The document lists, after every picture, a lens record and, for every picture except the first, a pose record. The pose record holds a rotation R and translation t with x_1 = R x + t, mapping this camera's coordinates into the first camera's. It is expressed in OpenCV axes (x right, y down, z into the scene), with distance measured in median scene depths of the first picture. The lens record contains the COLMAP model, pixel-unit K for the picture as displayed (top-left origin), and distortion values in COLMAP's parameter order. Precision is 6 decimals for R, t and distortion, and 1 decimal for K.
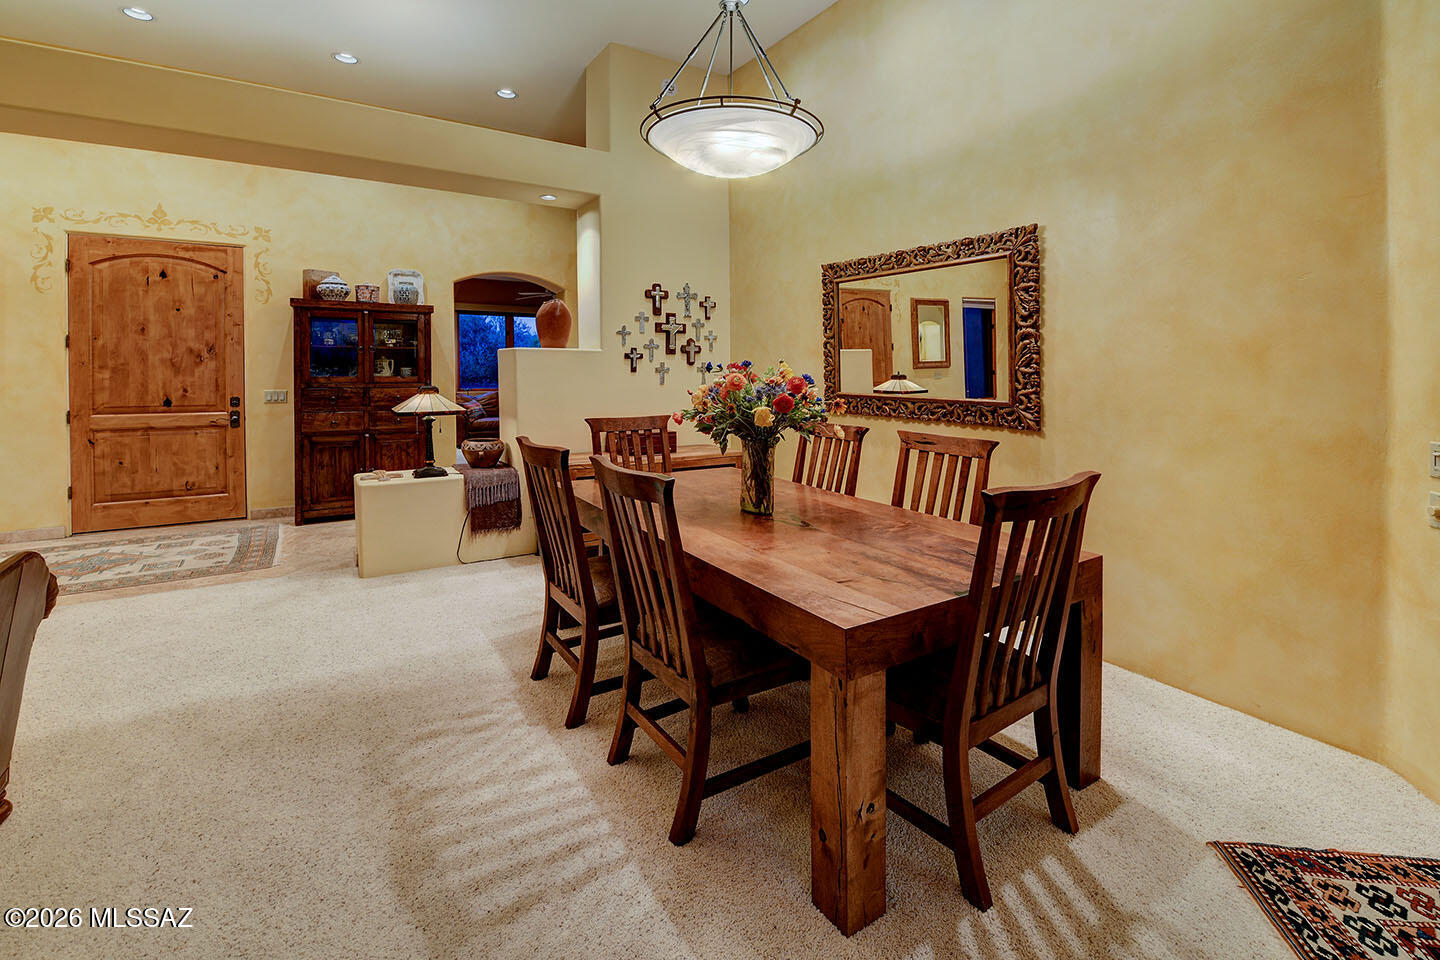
lens RADIAL K [[638.1, 0, 717.1], [0, 638.1, 369.6], [0, 0, 1]] dist [-0.015349, -0.001018]
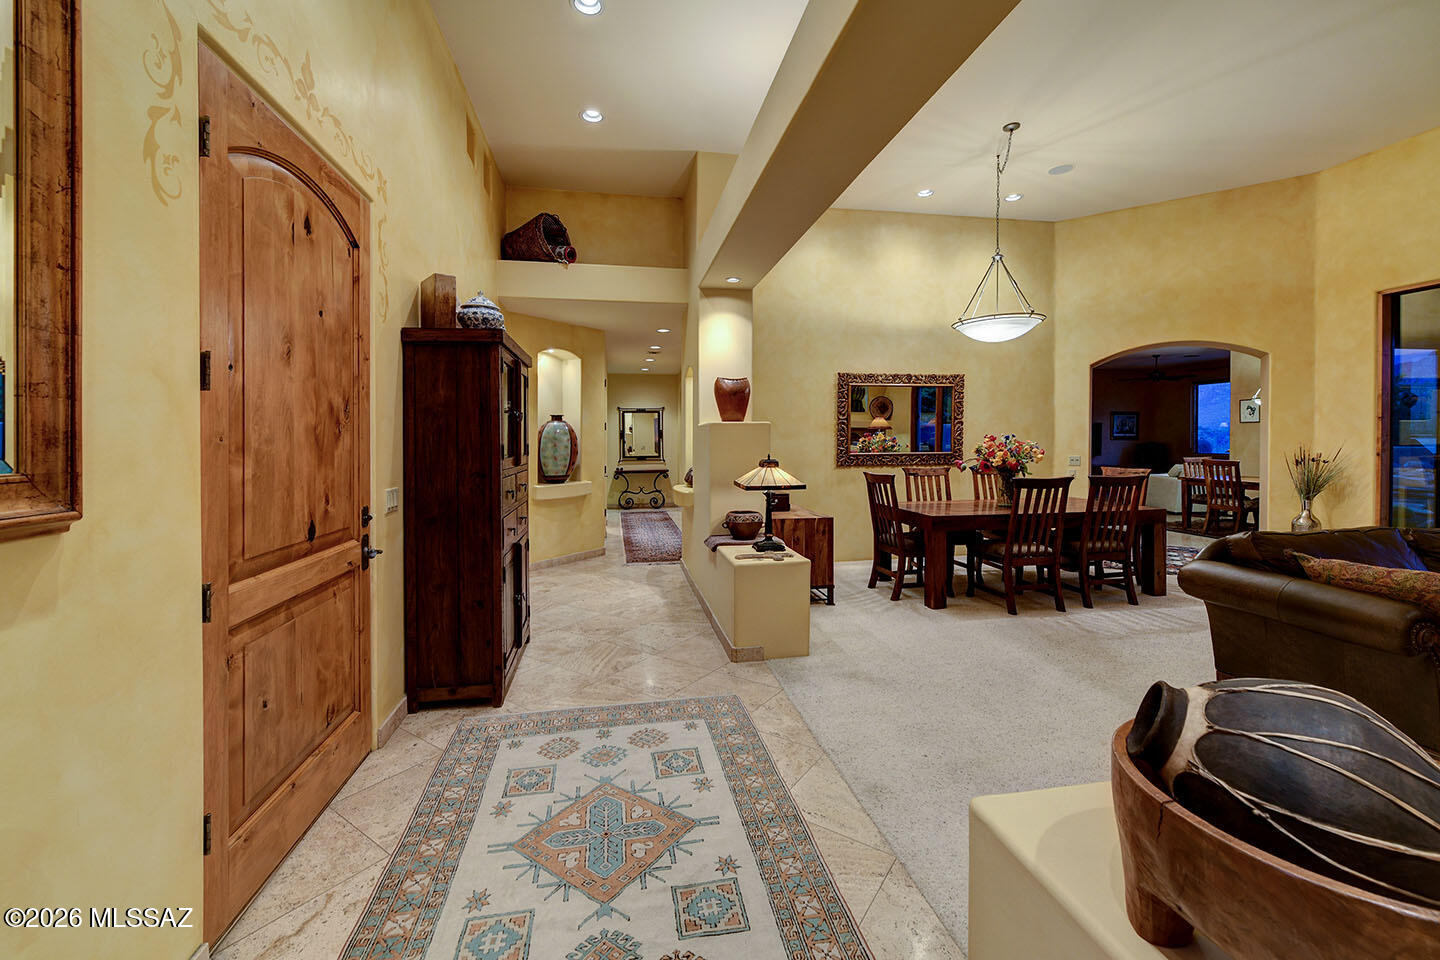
lens RADIAL K [[617.4, 0, 721.2], [0, 617.4, 439.4], [0, 0, 1]] dist [0.000080, 0.000010]
pose [[0.375843, -0.008854, 0.926641, -1.671125], [0.010378, 0.999932, 0.005345, -0.011649], [-0.926625, 0.007608, 0.375909, 0.856391]]
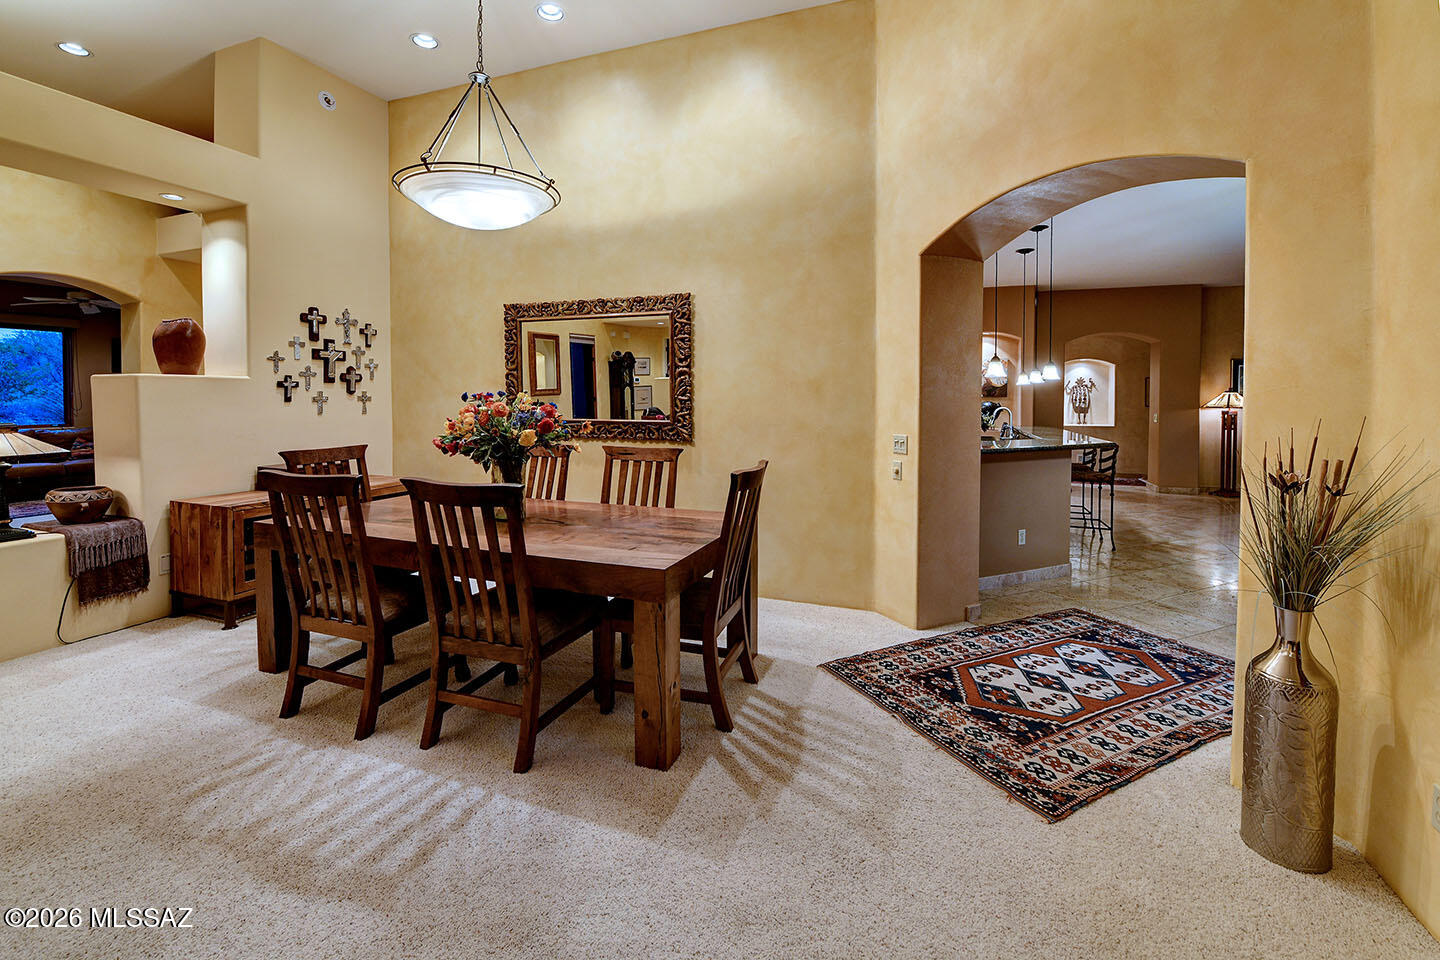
lens RADIAL K [[612.1, 0, 713.1], [0, 612.1, 404.4], [0, 0, 1]] dist [-0.022289, -0.000309]
pose [[0.803461, -0.011273, 0.595251, -0.218954], [0.003891, 0.999899, 0.013685, -0.002615], [-0.595345, -0.008679, 0.803424, -0.093245]]
